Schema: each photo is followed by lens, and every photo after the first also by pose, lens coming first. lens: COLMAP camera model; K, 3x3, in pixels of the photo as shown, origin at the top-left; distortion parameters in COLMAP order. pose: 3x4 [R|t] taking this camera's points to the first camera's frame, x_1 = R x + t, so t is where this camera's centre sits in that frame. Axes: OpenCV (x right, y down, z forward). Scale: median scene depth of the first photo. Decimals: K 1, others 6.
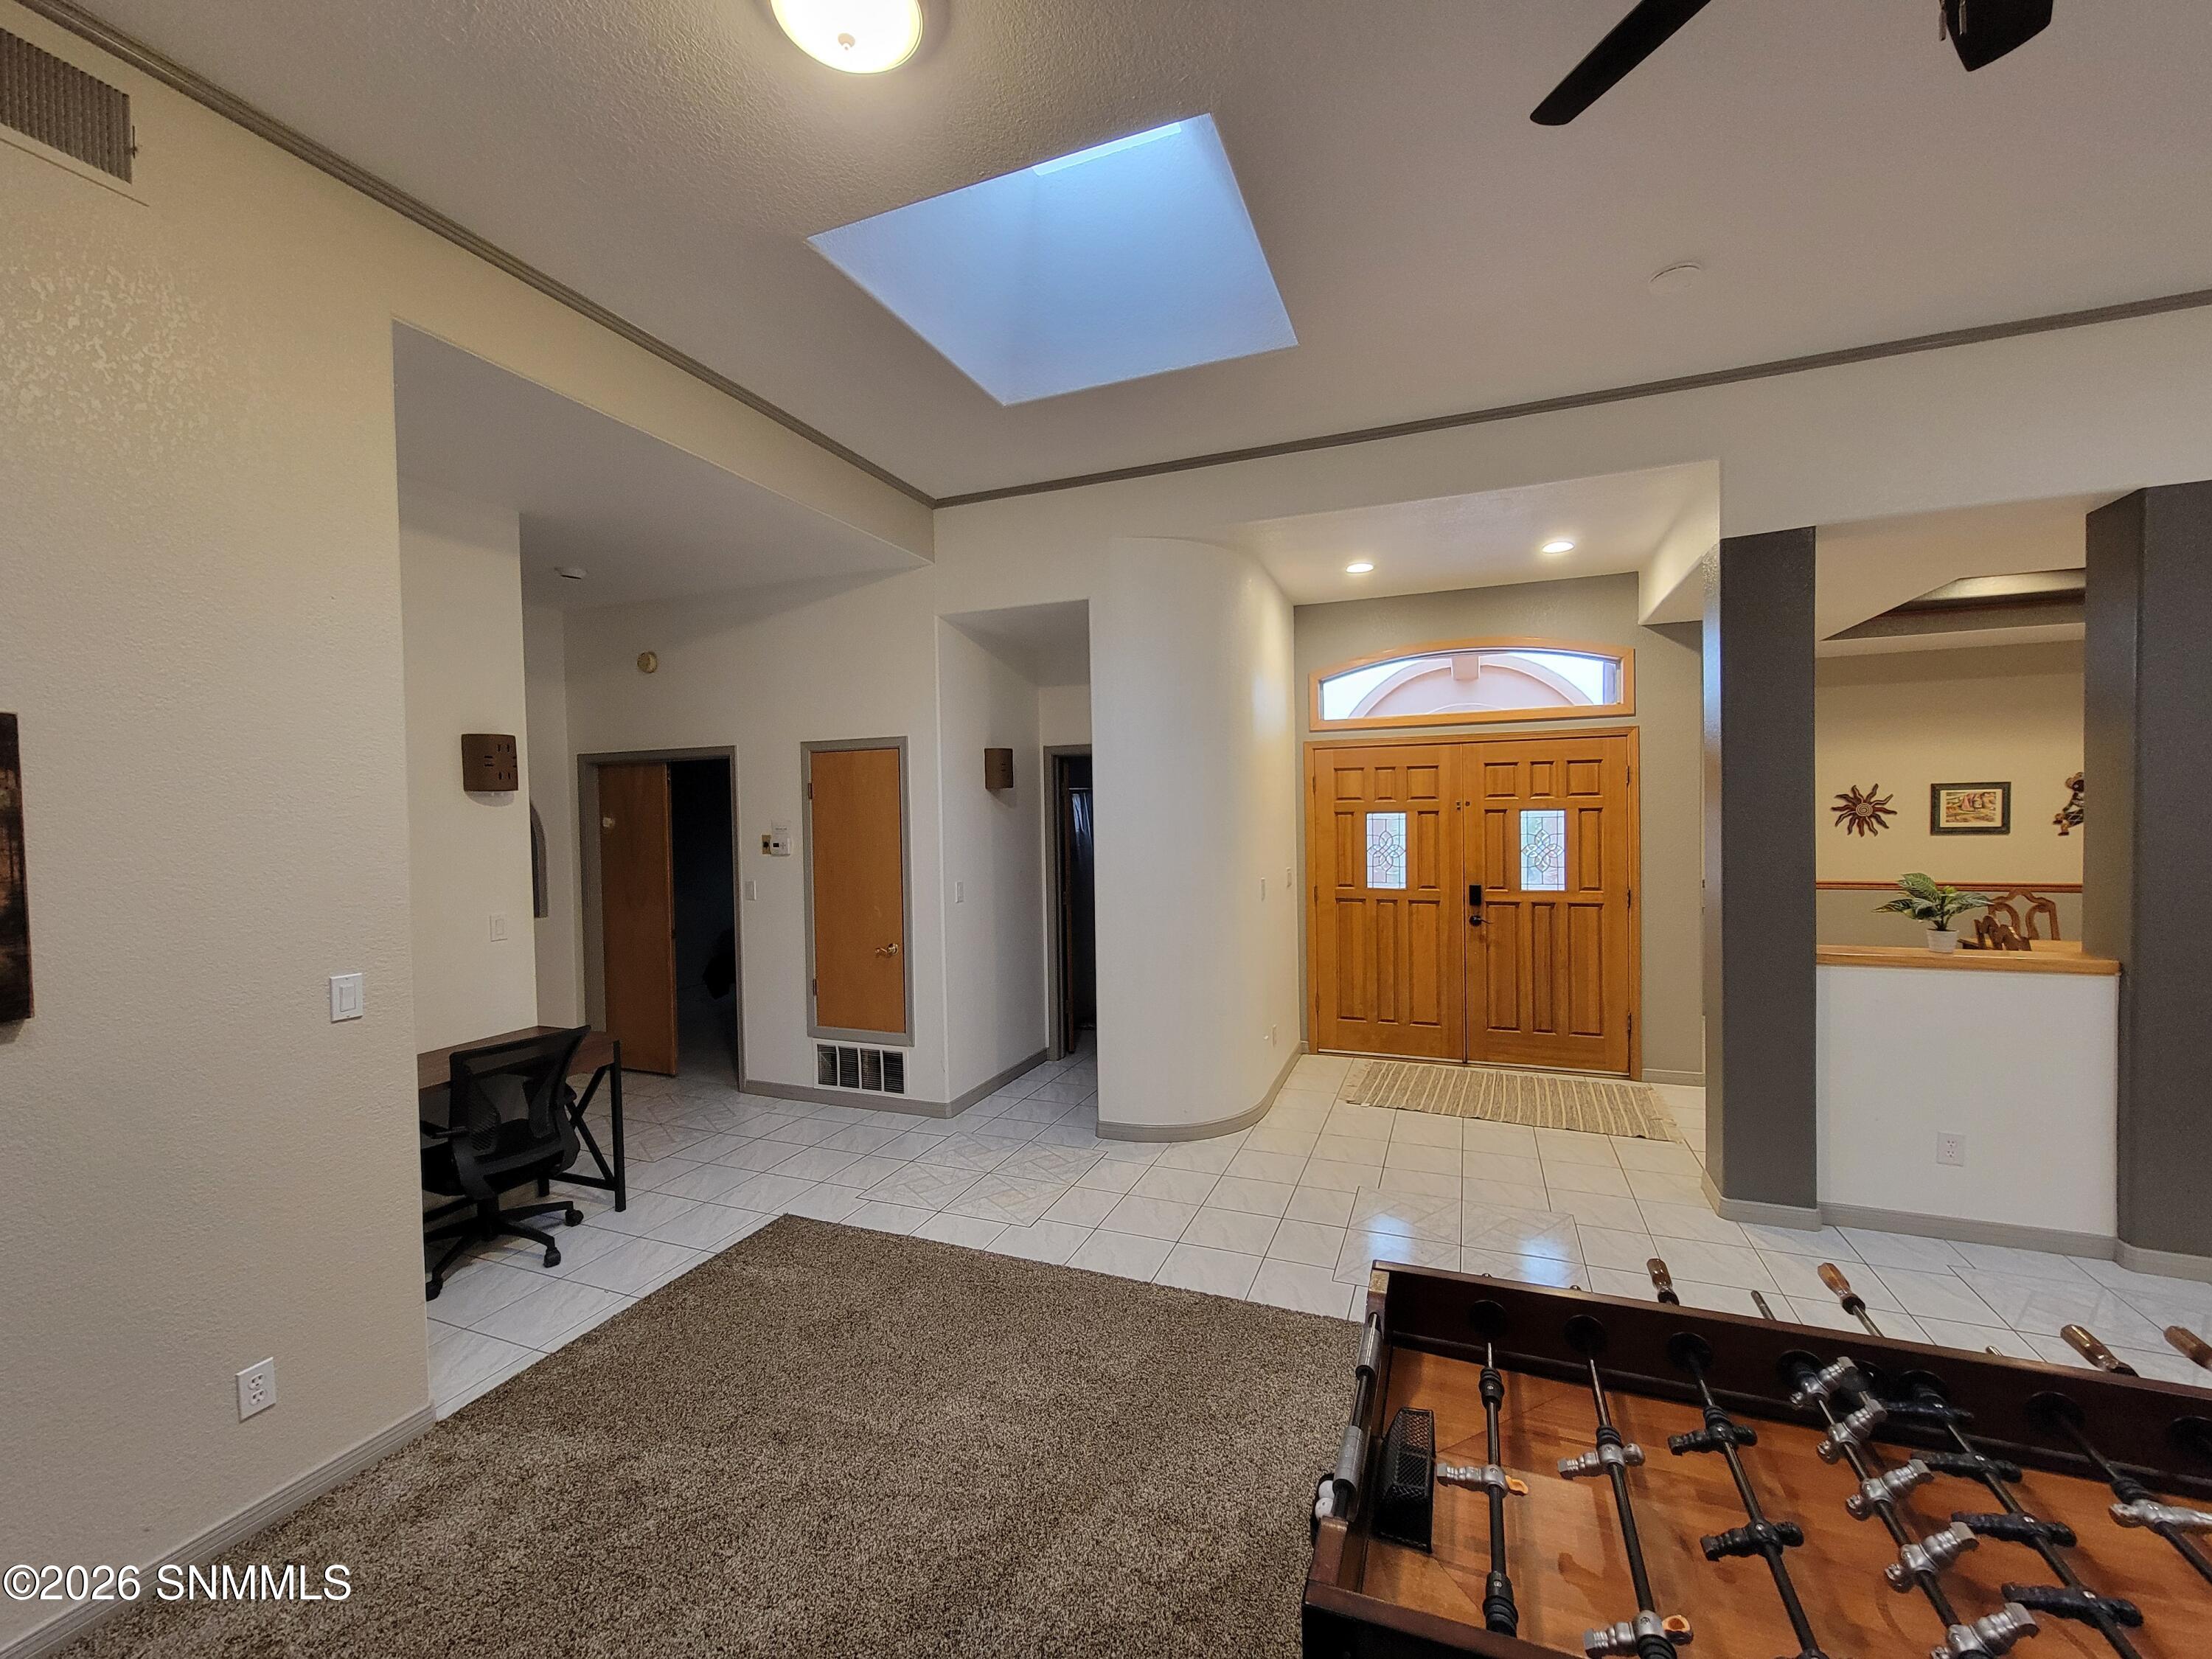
lens RADIAL K [[901.2, 0, 1107.3], [0, 901.2, 829.0], [0, 0, 1]] dist [-0.001641, -0.000554]
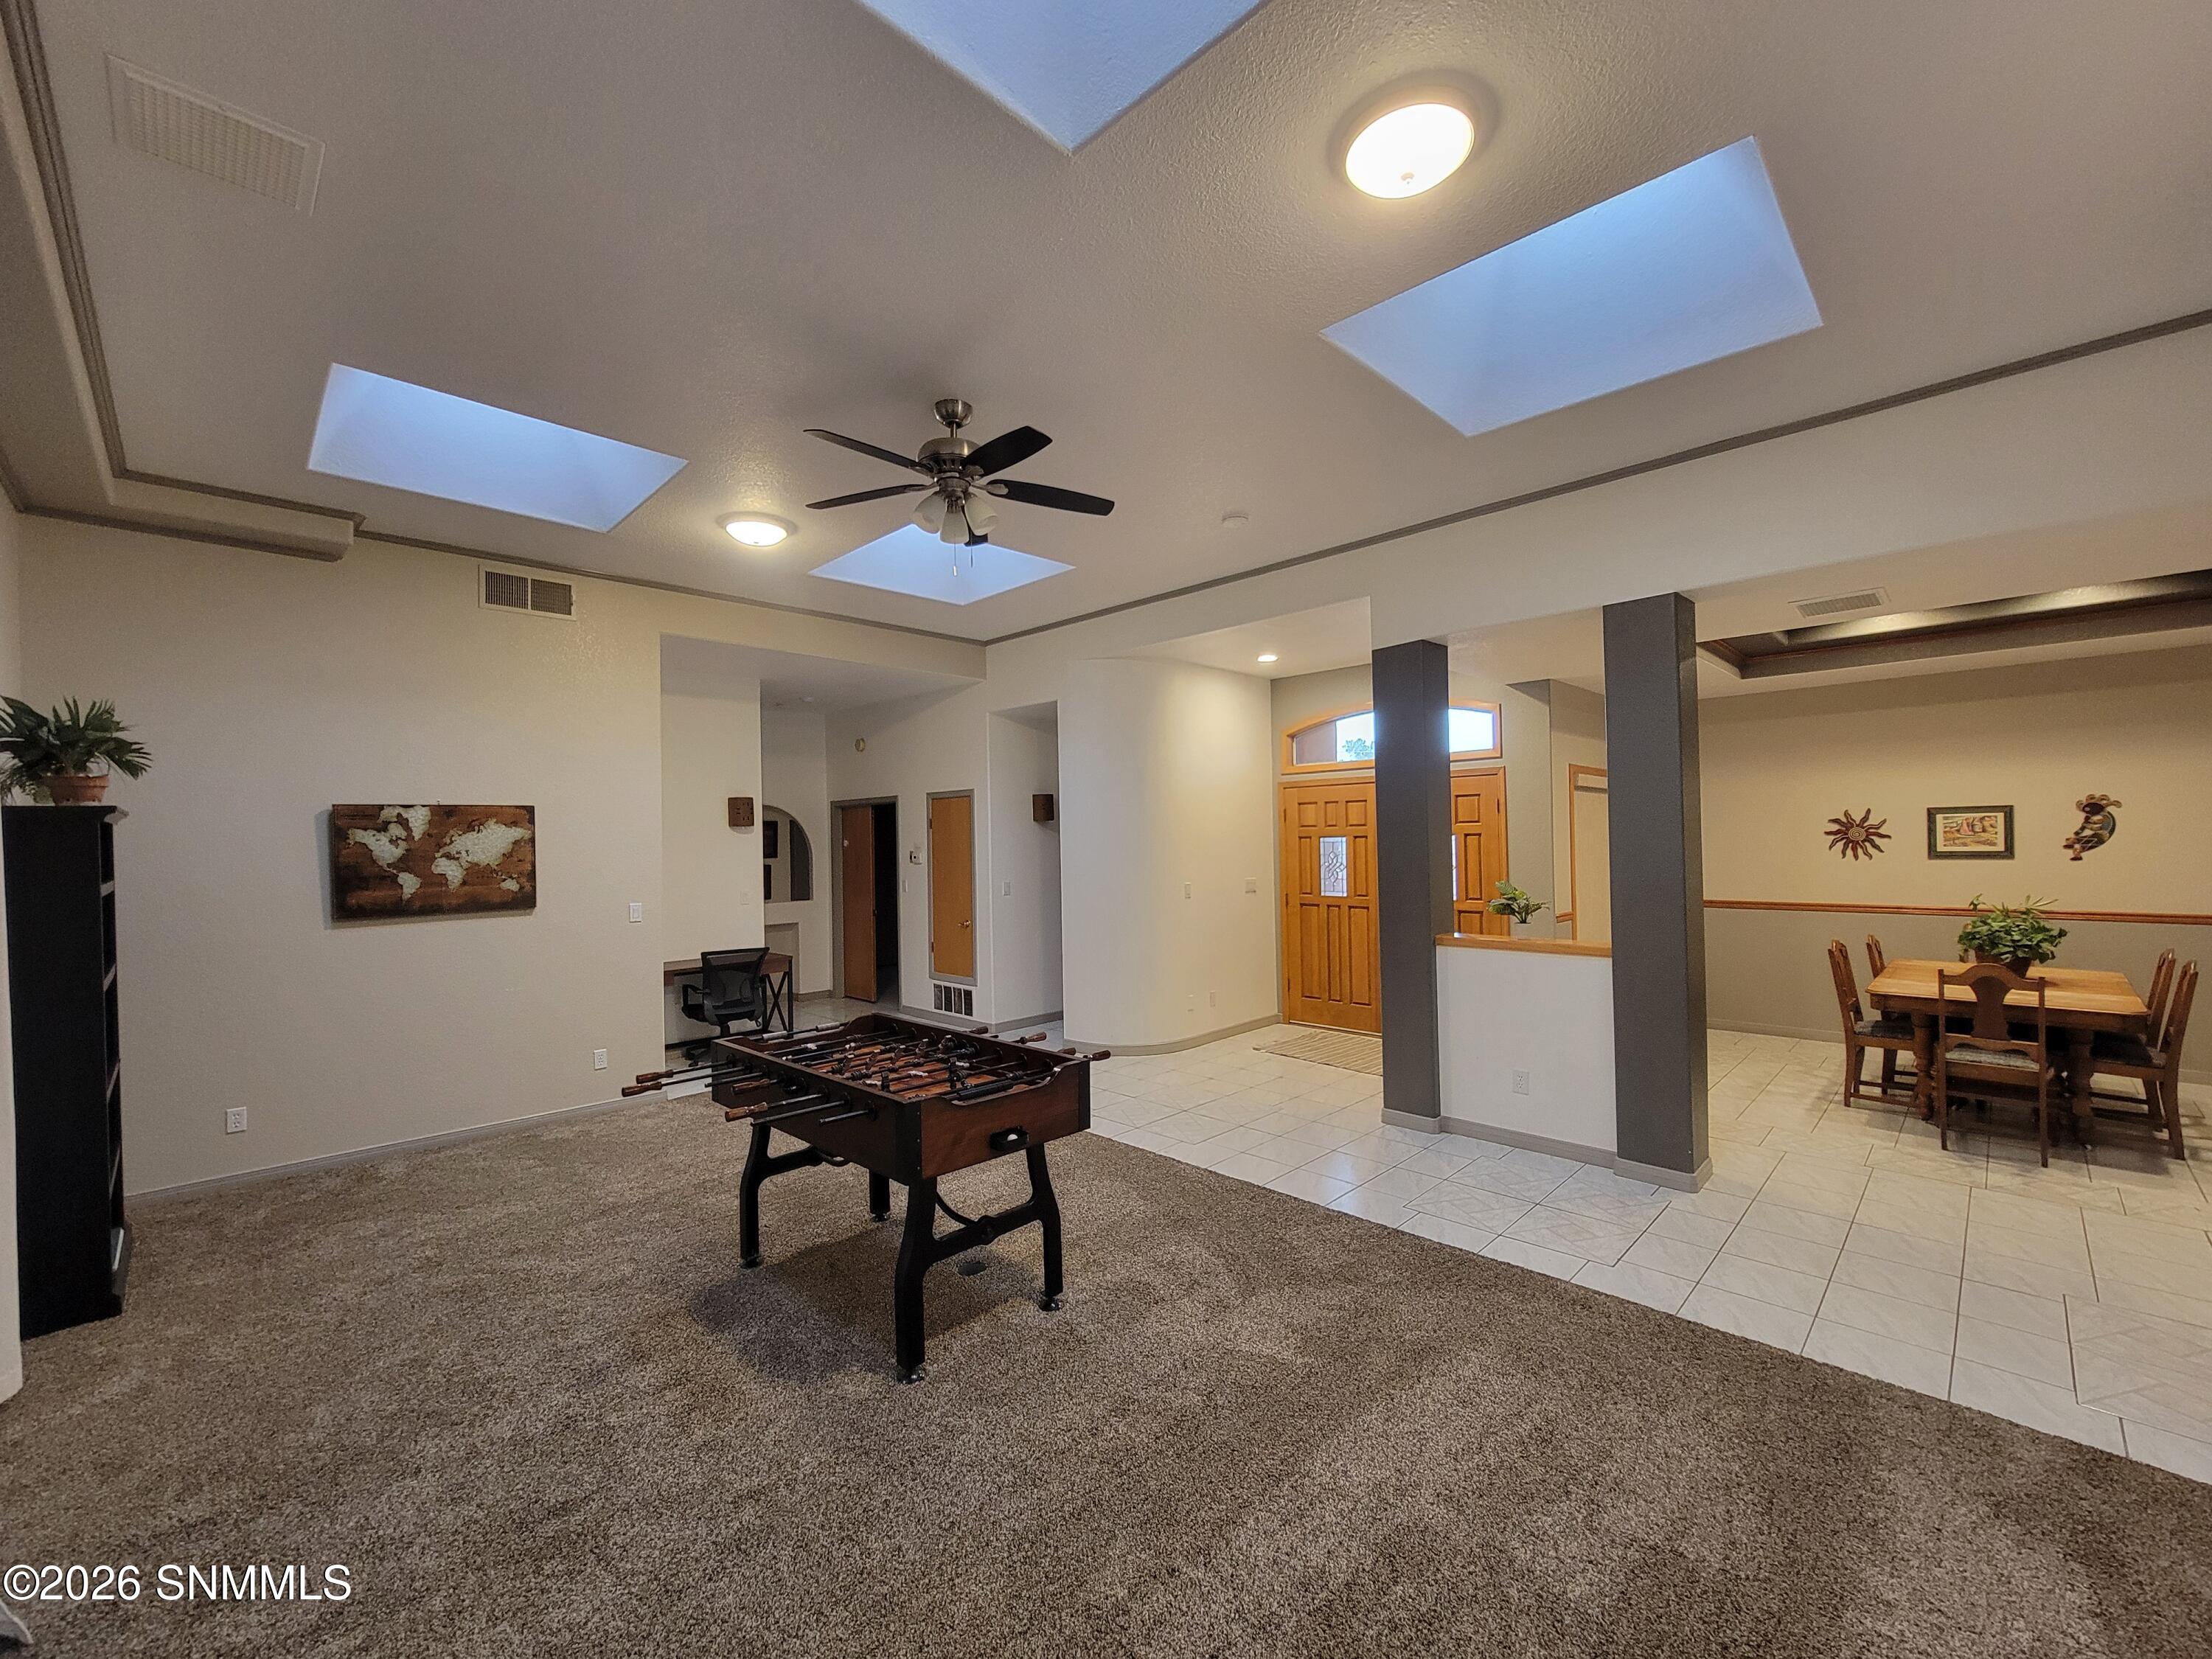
lens RADIAL K [[901.2, 0, 1113.3], [0, 901.2, 828.9], [0, 0, 1]] dist [-0.001641, -0.000554]
pose [[0.919971, -0.003346, -0.391973, 0.521101], [-0.006424, 0.999701, -0.023611, 0.002755], [0.391935, 0.024240, 0.919674, -0.299954]]
